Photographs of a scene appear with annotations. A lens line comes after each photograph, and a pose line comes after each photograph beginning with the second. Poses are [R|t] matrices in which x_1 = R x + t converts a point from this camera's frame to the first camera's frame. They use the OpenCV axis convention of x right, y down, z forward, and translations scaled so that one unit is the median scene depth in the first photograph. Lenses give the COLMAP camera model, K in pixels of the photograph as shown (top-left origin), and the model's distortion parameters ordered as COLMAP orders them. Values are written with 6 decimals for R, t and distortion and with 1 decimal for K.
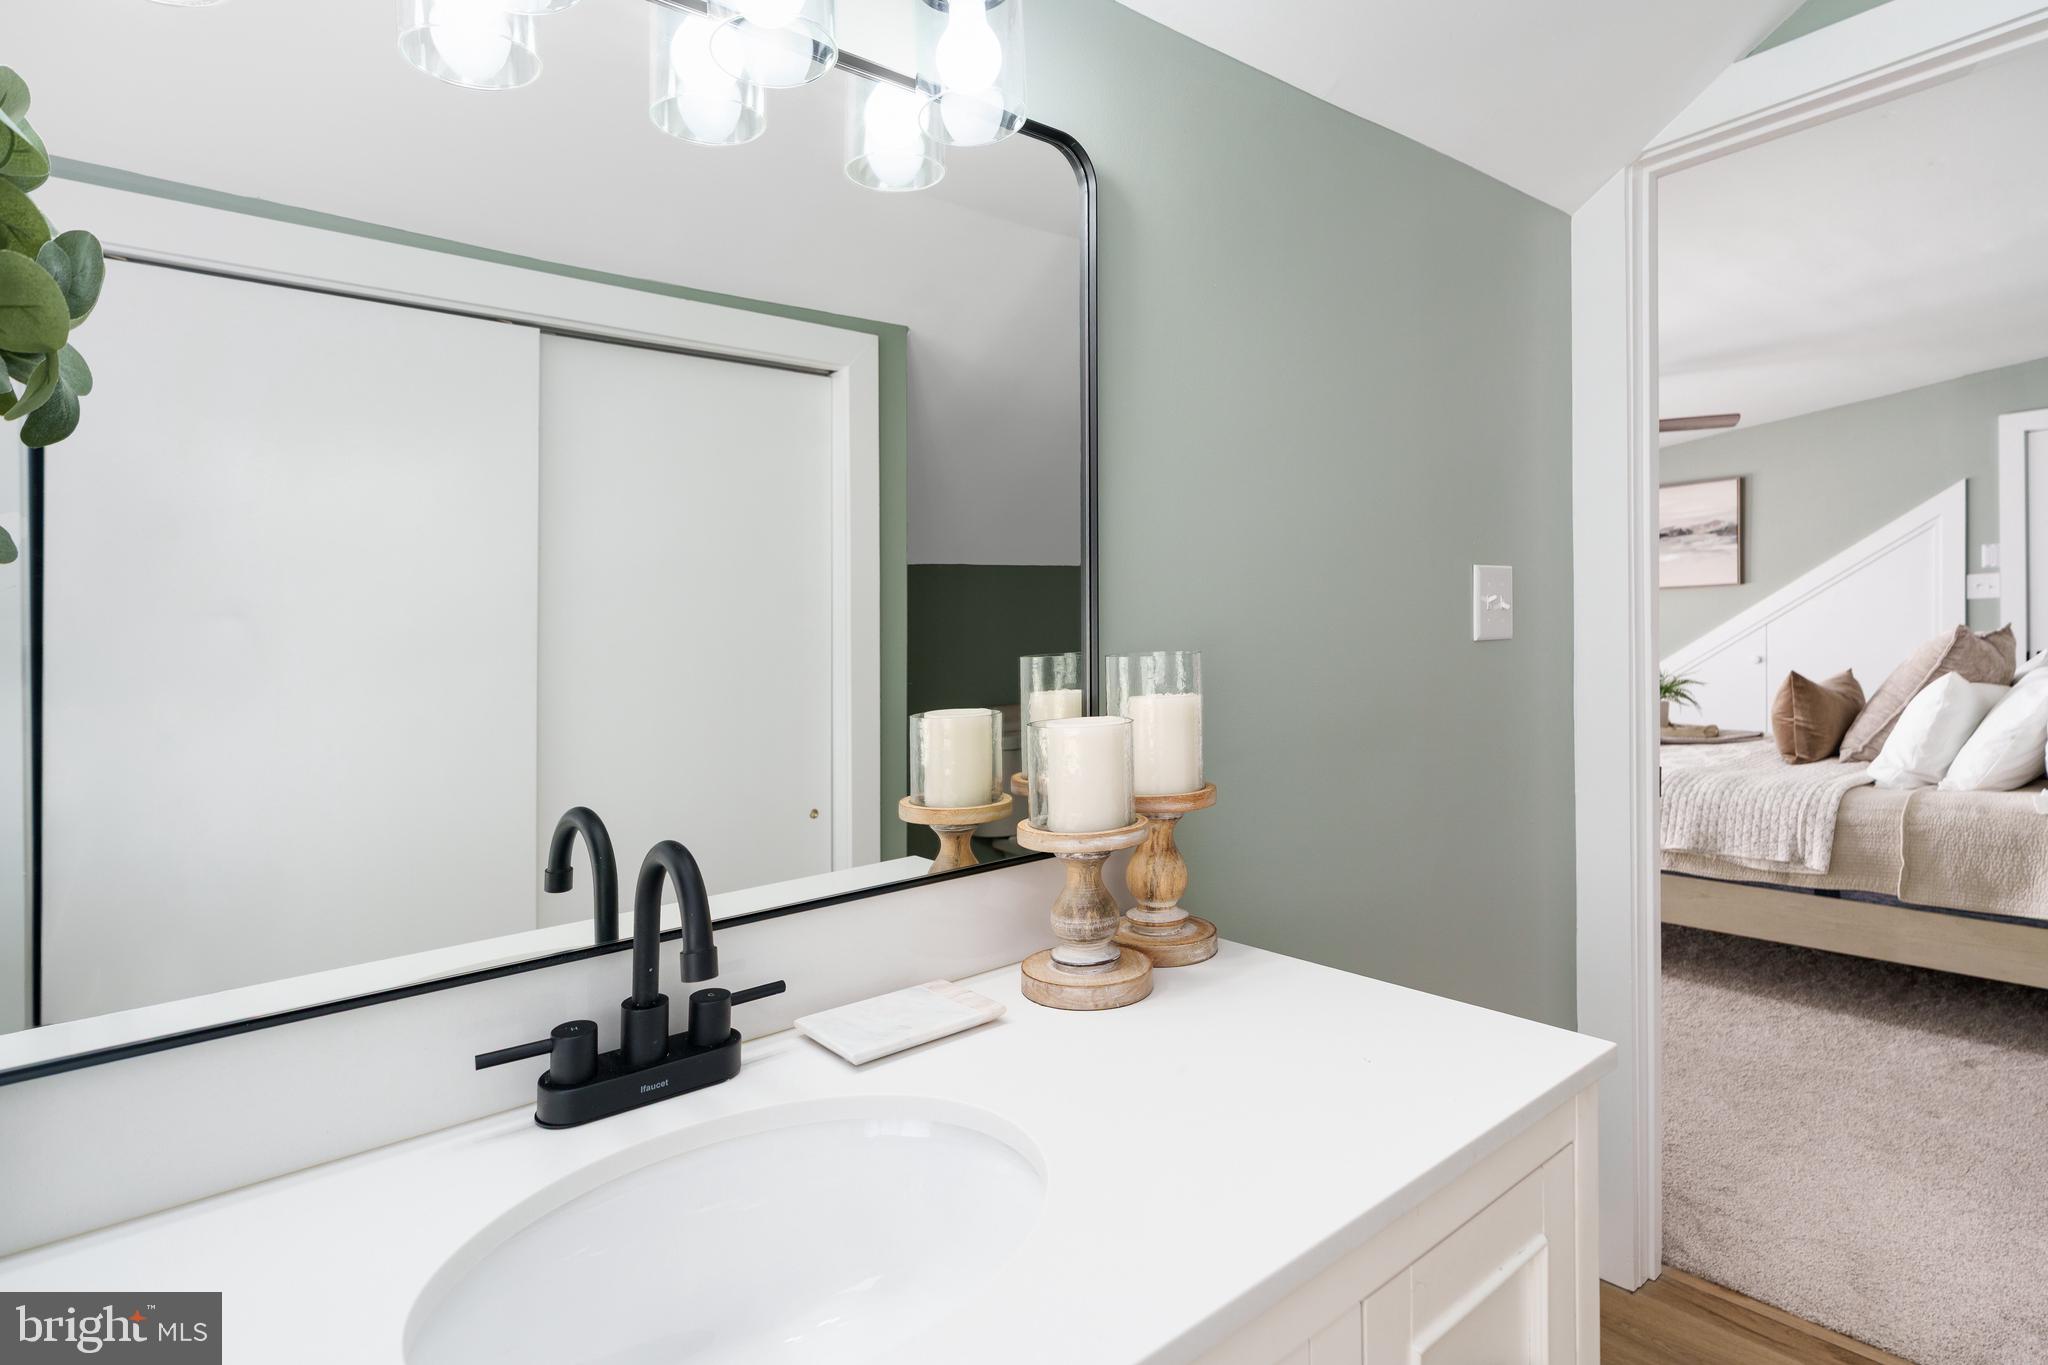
lens RADIAL K [[1030.3, 0, 1030.4], [0, 1030.3, 666.3], [0, 0, 1]] dist [0.009014, -0.000126]
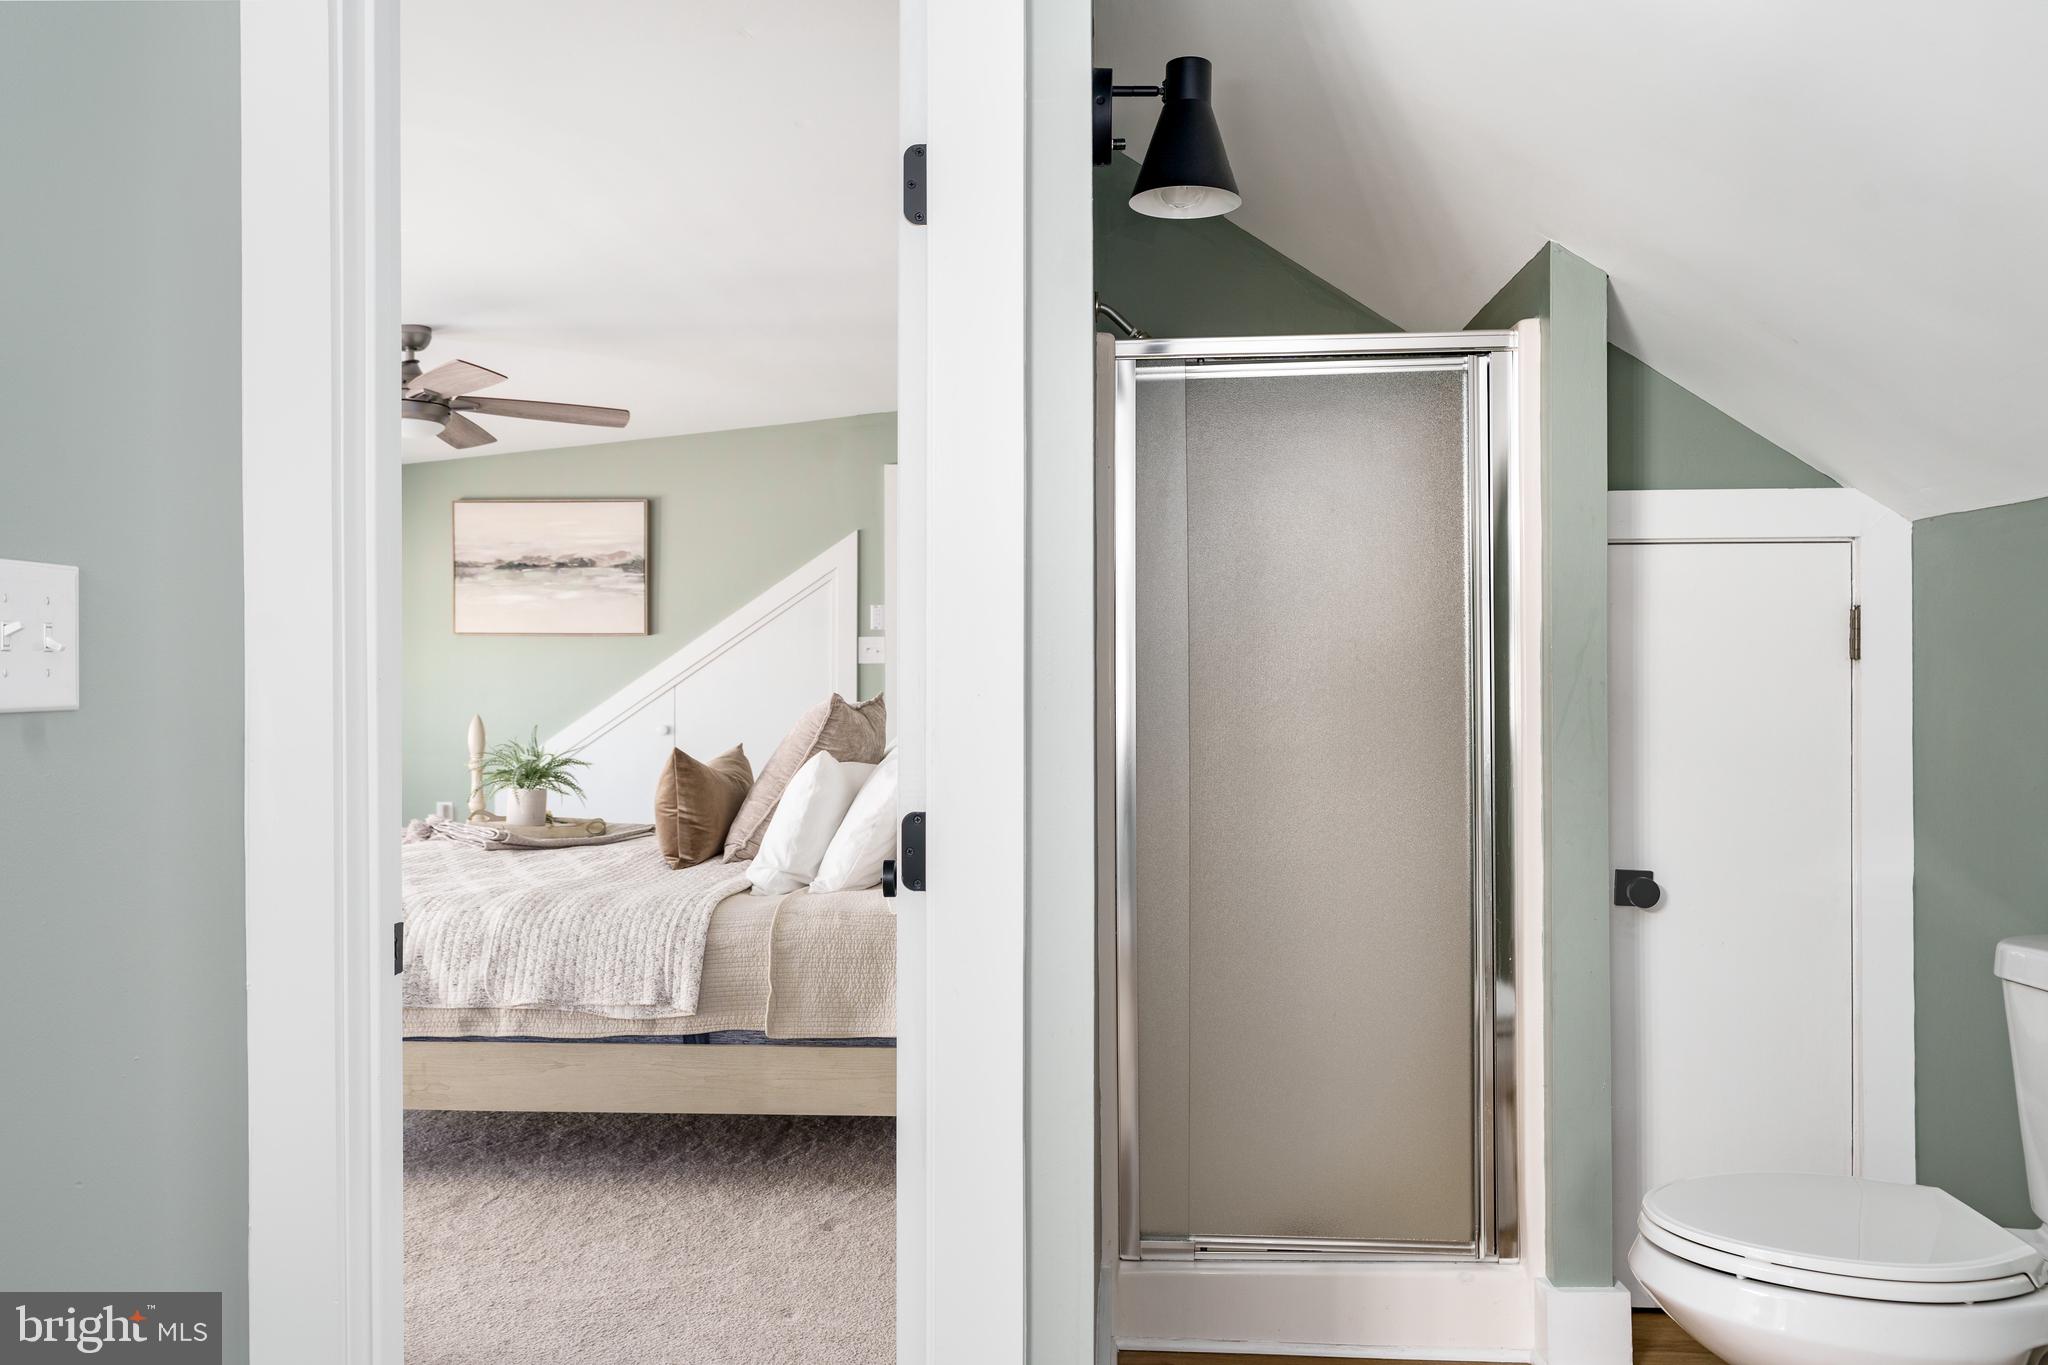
lens RADIAL K [[1433.4, 0, 1037.8], [0, 1433.4, 684.4], [0, 0, 1]] dist [-0.004488, 0.000362]
pose [[0.666656, 0.025693, 0.744923, 0.126376], [-0.000590, 0.999424, -0.033943, -0.007775], [-0.745365, 0.022189, 0.666287, 0.087093]]
